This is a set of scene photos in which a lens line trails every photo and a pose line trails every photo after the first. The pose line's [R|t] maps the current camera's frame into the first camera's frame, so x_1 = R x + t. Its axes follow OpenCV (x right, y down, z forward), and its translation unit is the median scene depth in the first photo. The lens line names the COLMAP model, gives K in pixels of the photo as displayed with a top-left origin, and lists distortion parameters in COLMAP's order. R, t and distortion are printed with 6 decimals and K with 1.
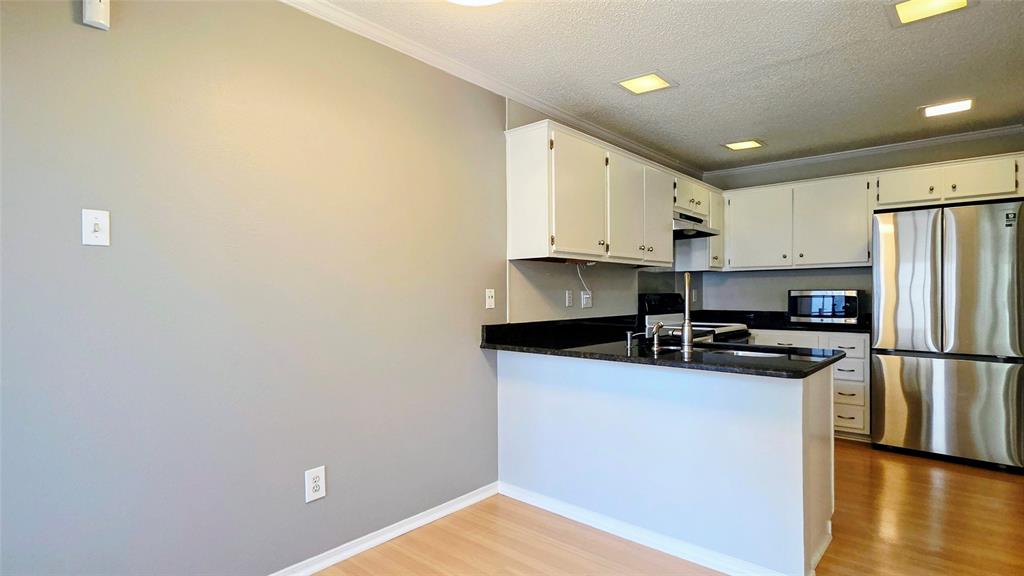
lens RADIAL K [[523.2, 0, 513.4], [0, 523.2, 290.0], [0, 0, 1]] dist [0.000428, -0.000742]
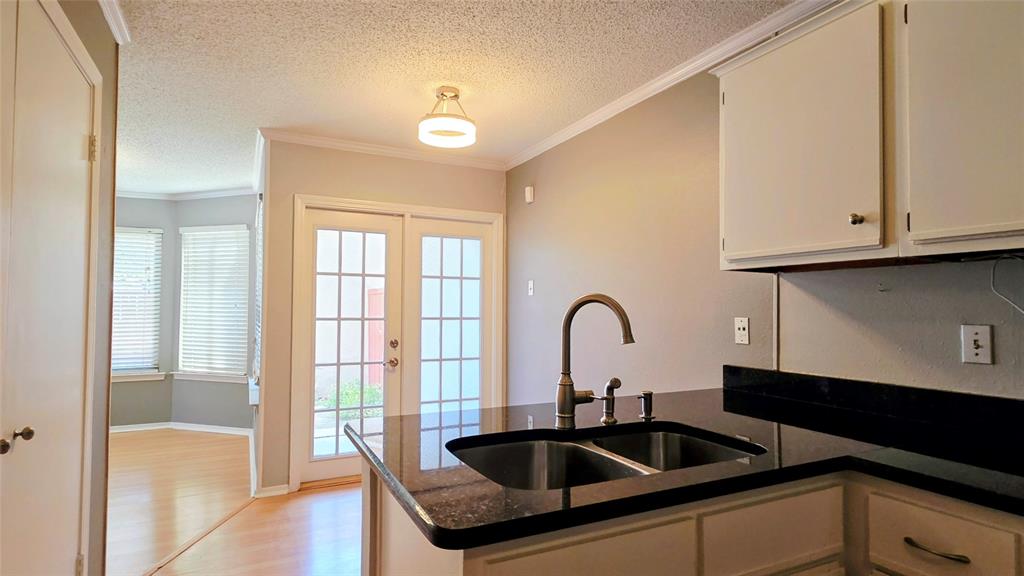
lens RADIAL K [[523.2, 0, 506.0], [0, 523.2, 293.9], [0, 0, 1]] dist [0.000428, -0.000742]
pose [[-0.396626, -0.026885, -0.917586, 0.761609], [-0.001869, 0.999593, -0.028480, -0.013755], [0.917978, -0.009581, -0.396515, 0.983605]]
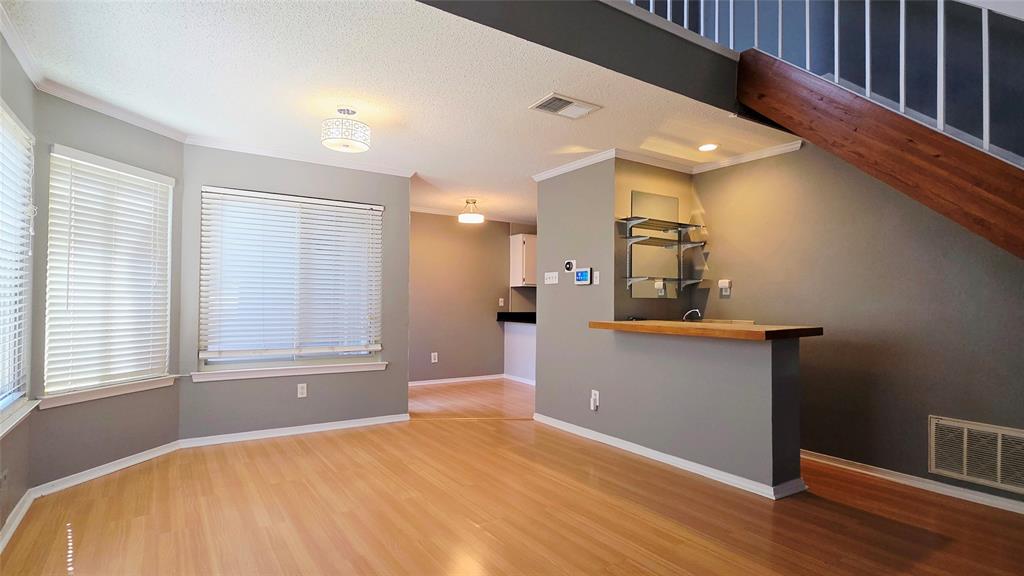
lens RADIAL K [[523.2, 0, 510.9], [0, 523.2, 291.2], [0, 0, 1]] dist [0.000428, -0.000742]
pose [[0.960267, 0.009235, -0.278931, 0.715469], [-0.014299, 0.999768, -0.016125, 0.003114], [0.278718, 0.019473, 0.960176, -1.457989]]
